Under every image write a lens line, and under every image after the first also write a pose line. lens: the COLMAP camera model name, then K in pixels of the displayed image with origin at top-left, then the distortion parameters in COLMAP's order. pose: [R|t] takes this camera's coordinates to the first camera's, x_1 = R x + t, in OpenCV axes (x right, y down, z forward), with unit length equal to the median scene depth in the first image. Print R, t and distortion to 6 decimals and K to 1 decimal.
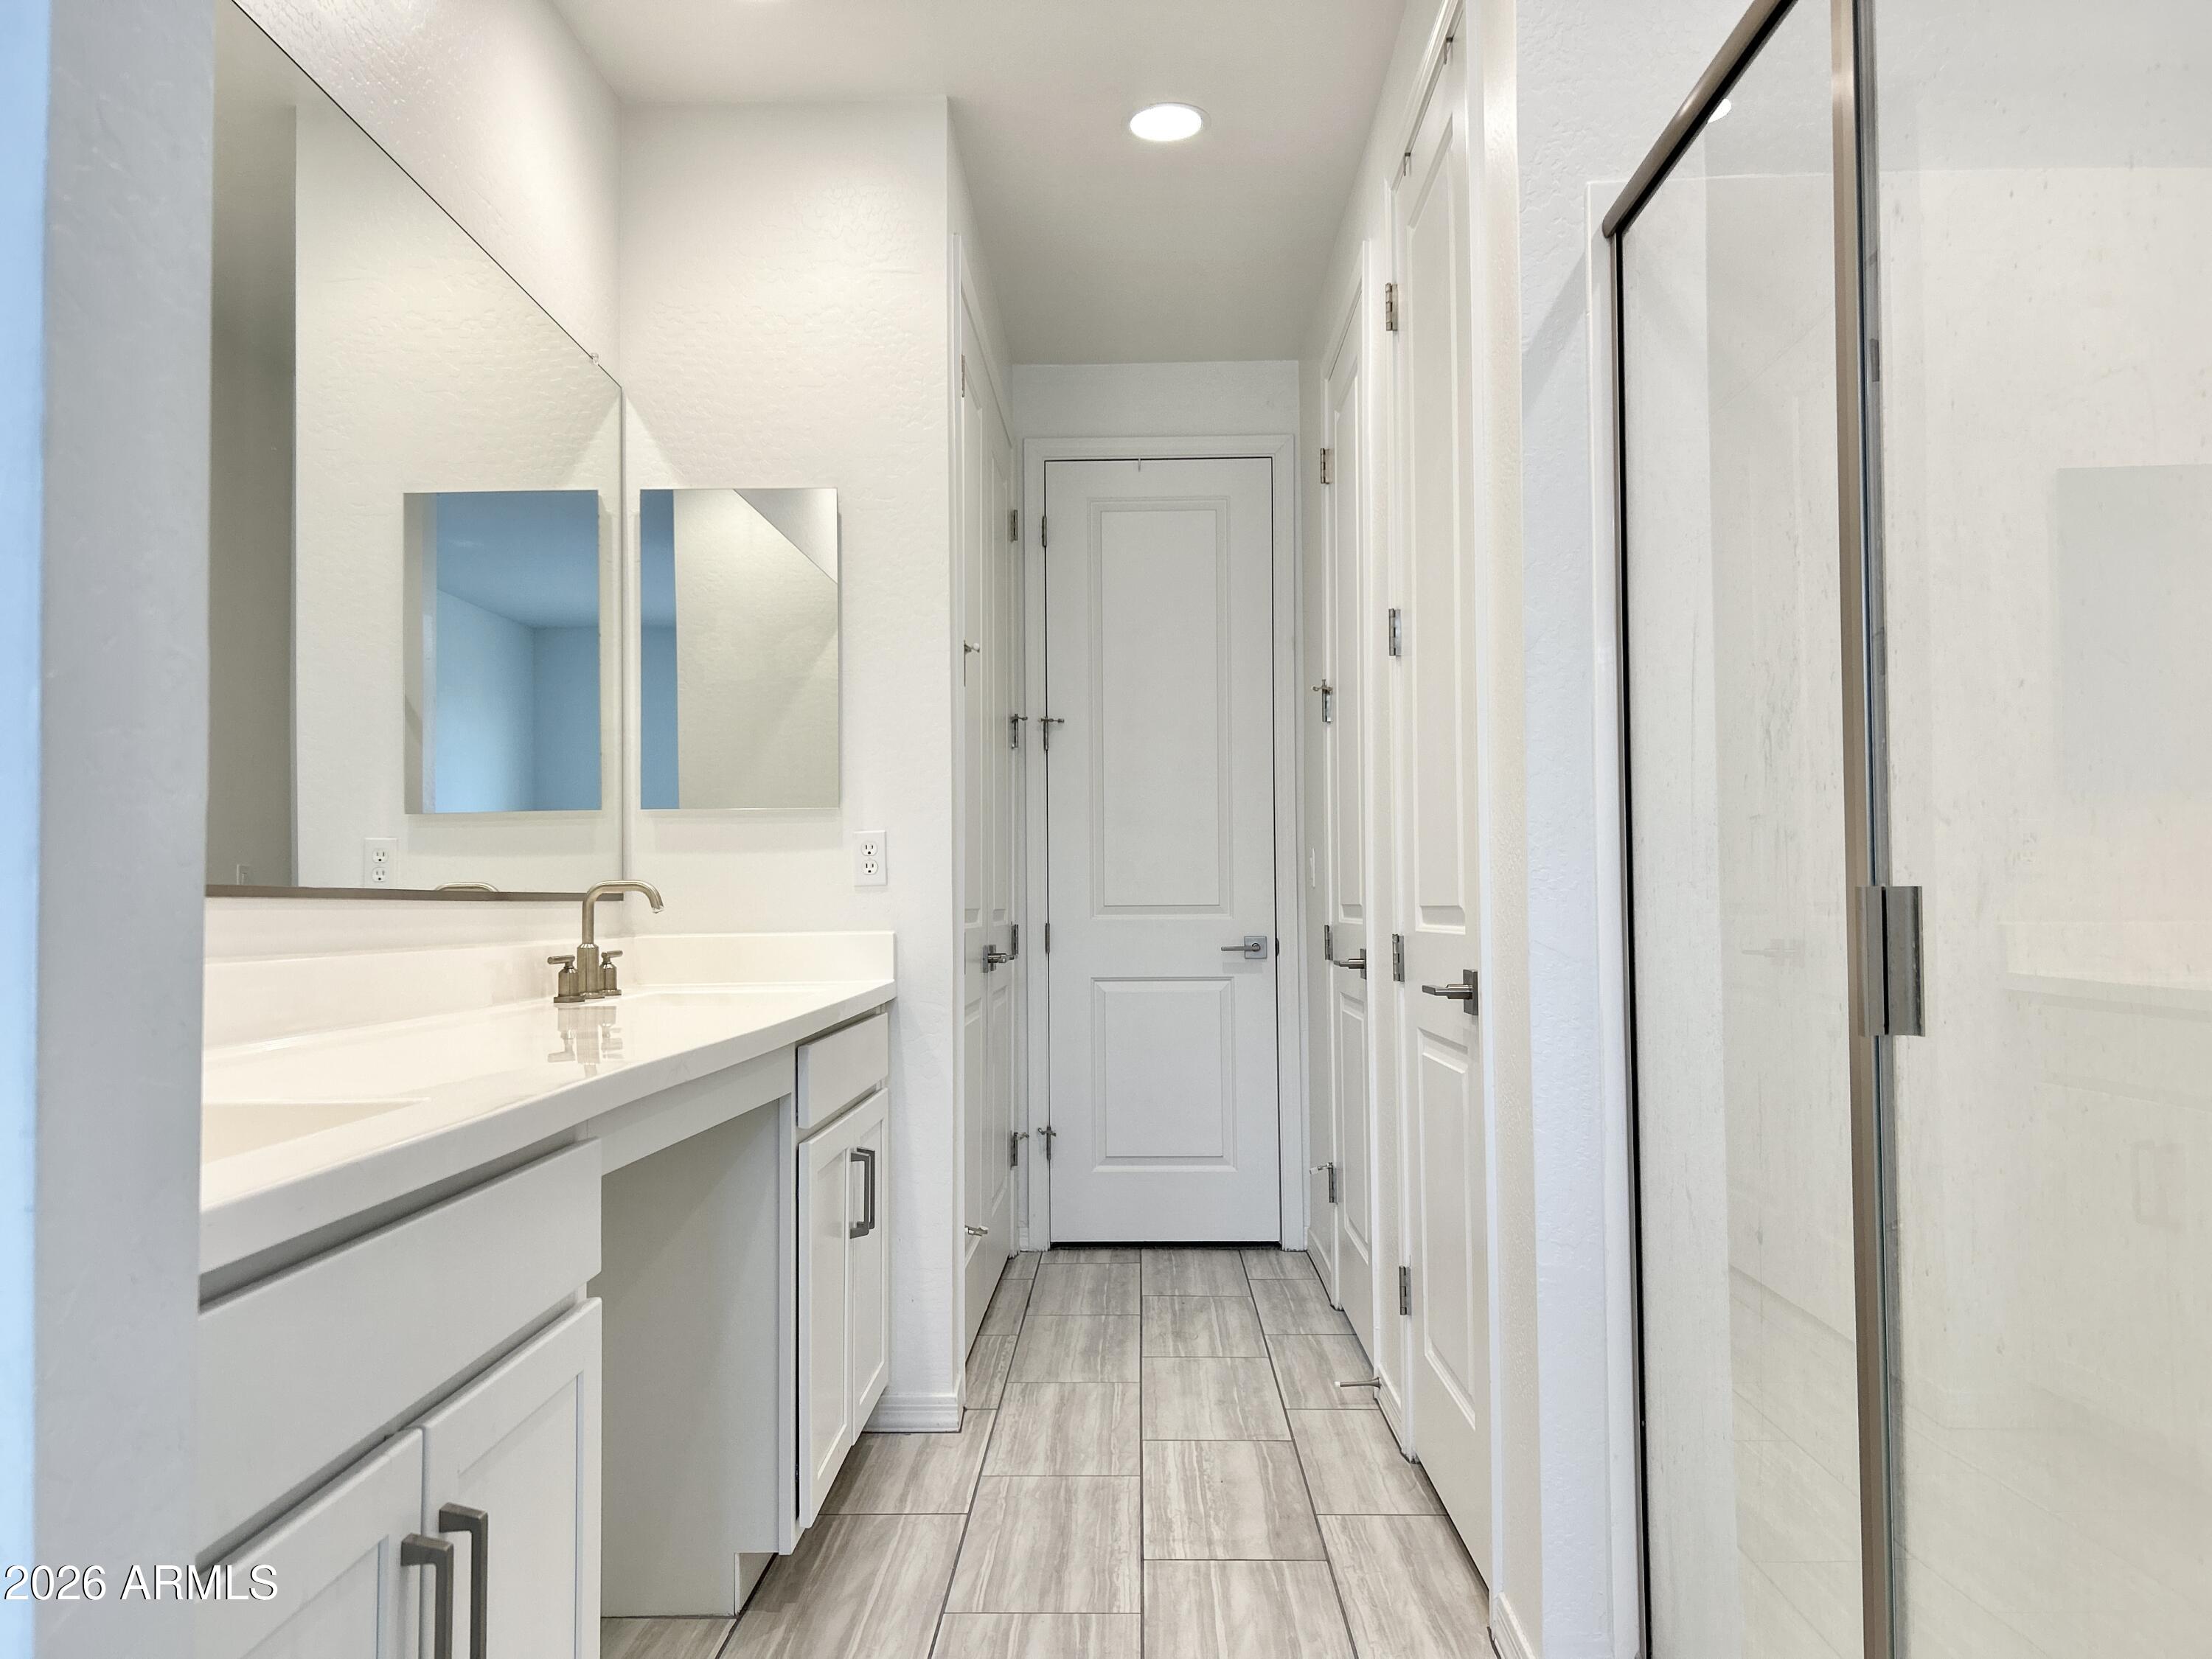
lens RADIAL K [[1653.2, 0, 1110.9], [0, 1653.2, 833.0], [0, 0, 1]] dist [0.045236, -0.042150]
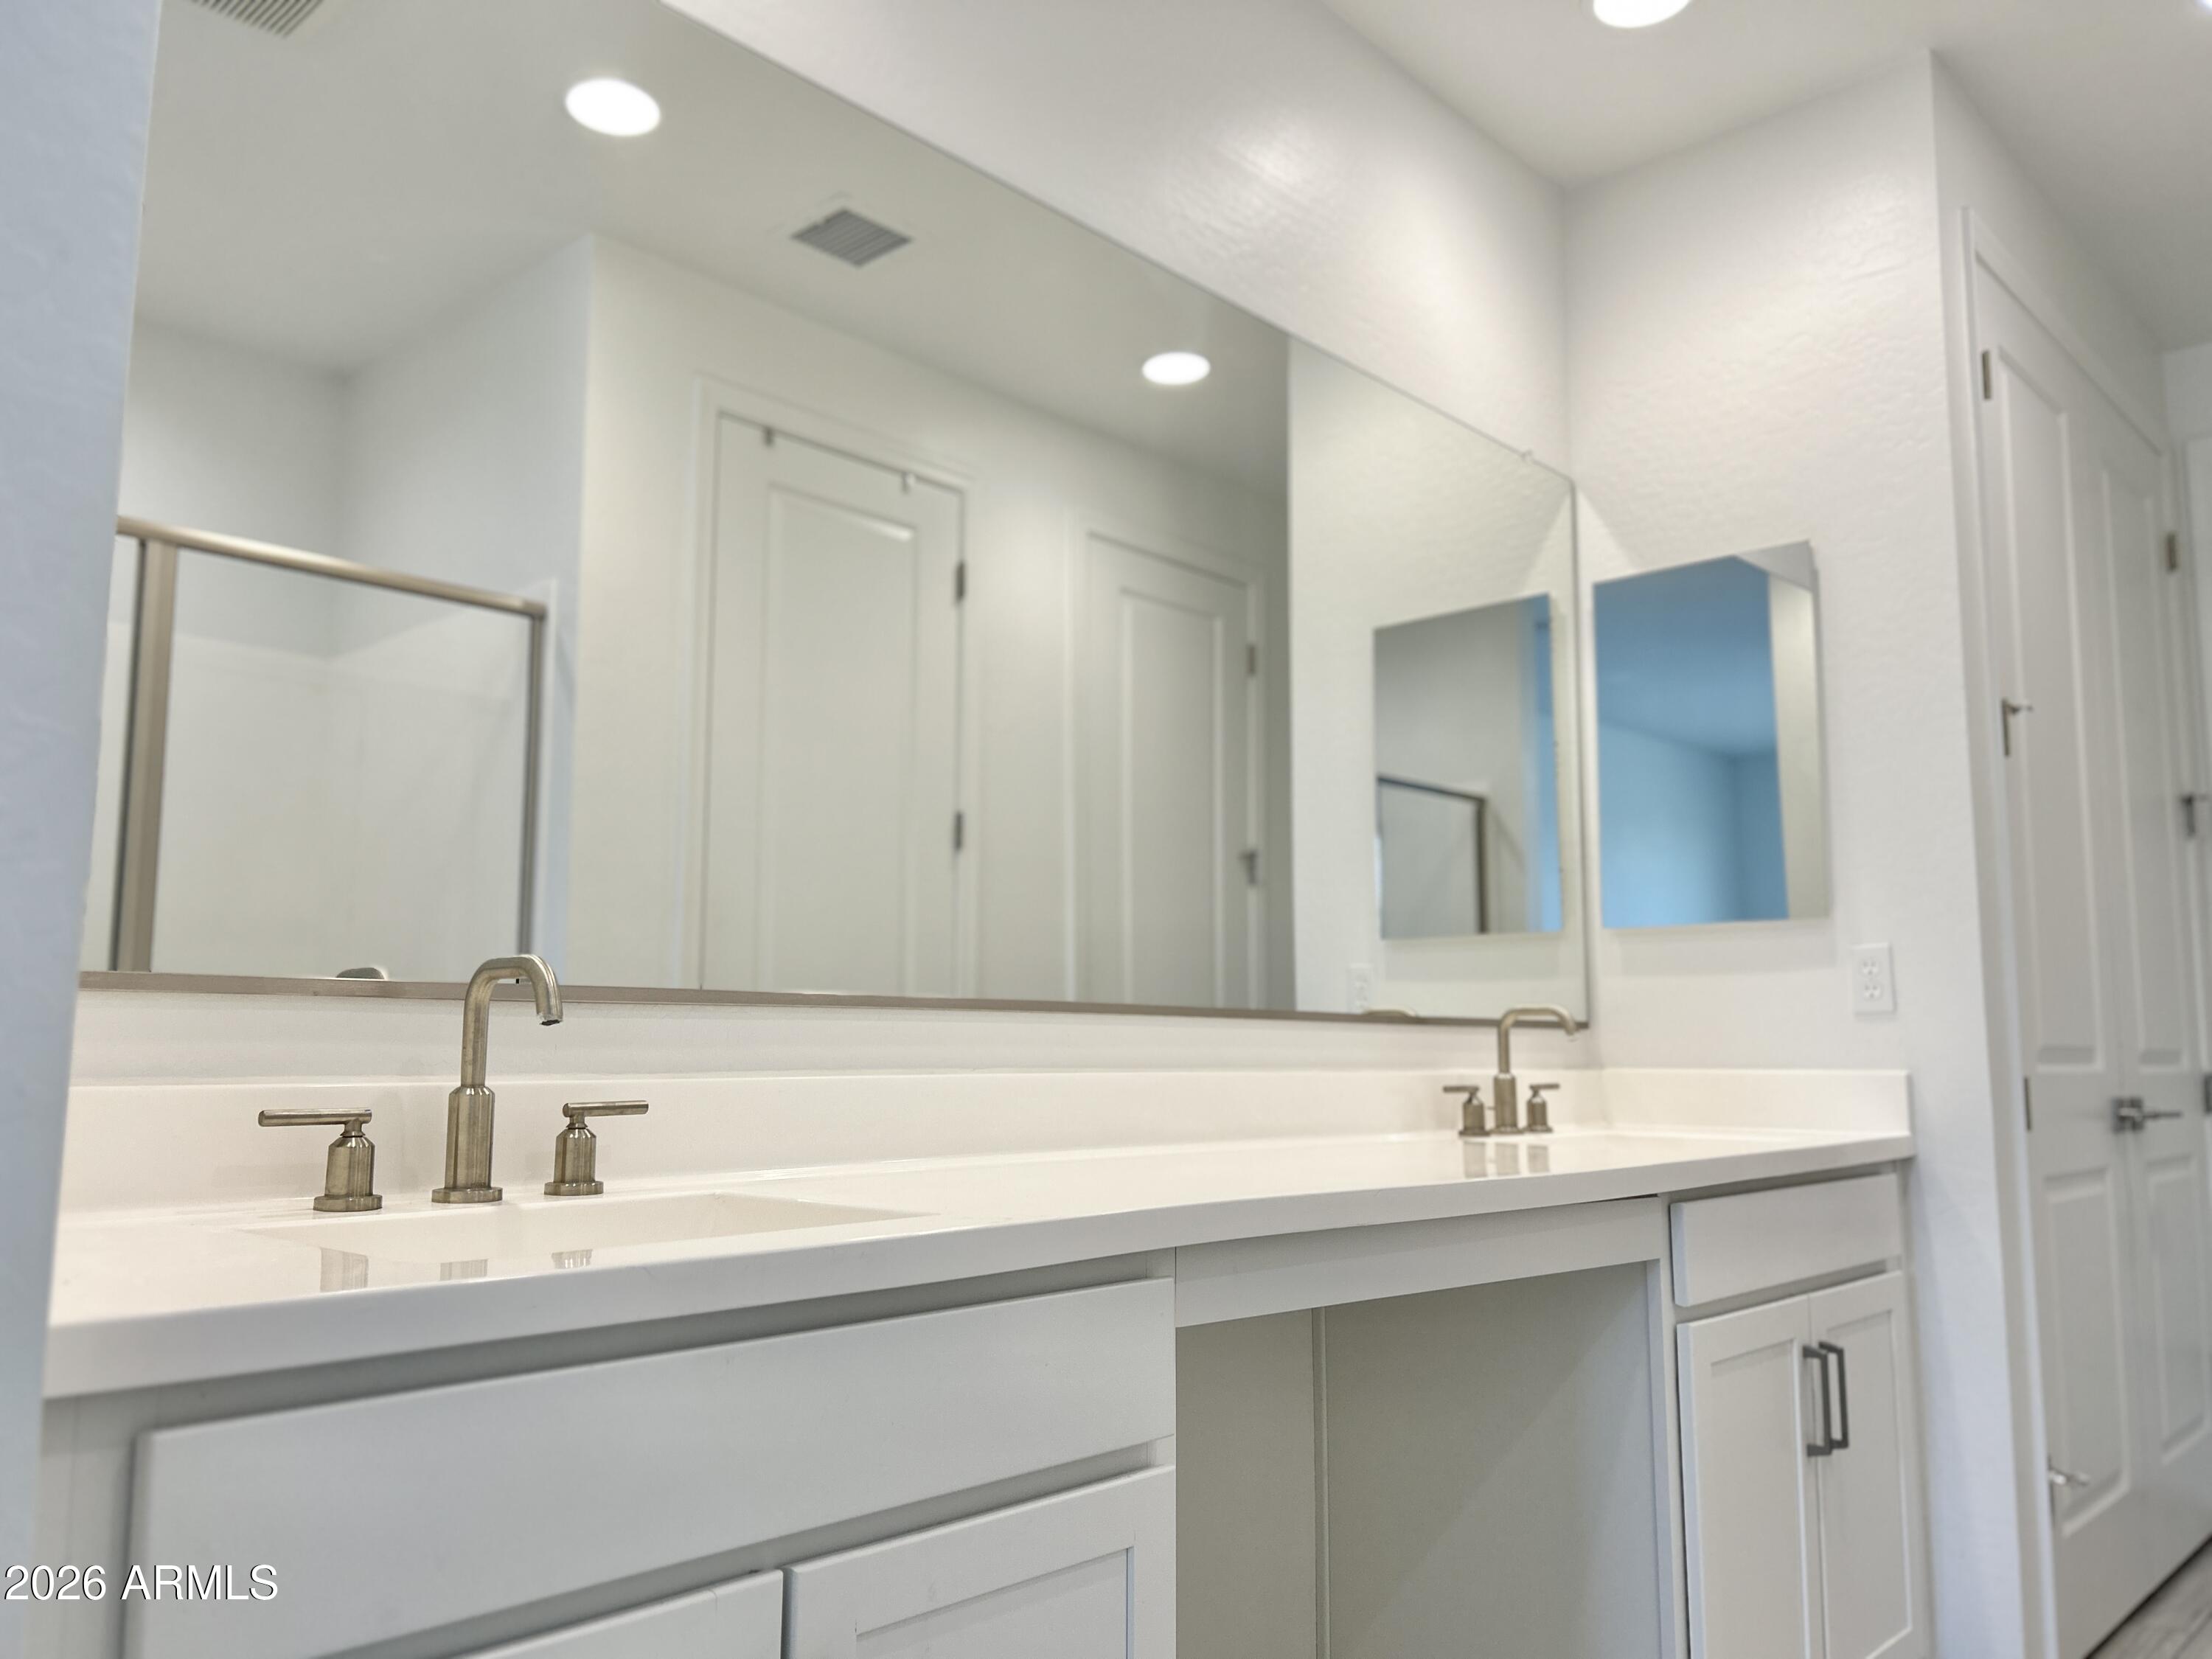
lens RADIAL K [[1653.2, 0, 1105.2], [0, 1653.2, 833.1], [0, 0, 1]] dist [0.045236, -0.042150]
pose [[0.742357, -0.071011, -0.666231, 0.128960], [0.016083, 0.995970, -0.088236, 0.010056], [0.669812, 0.054788, 0.740507, 0.144367]]
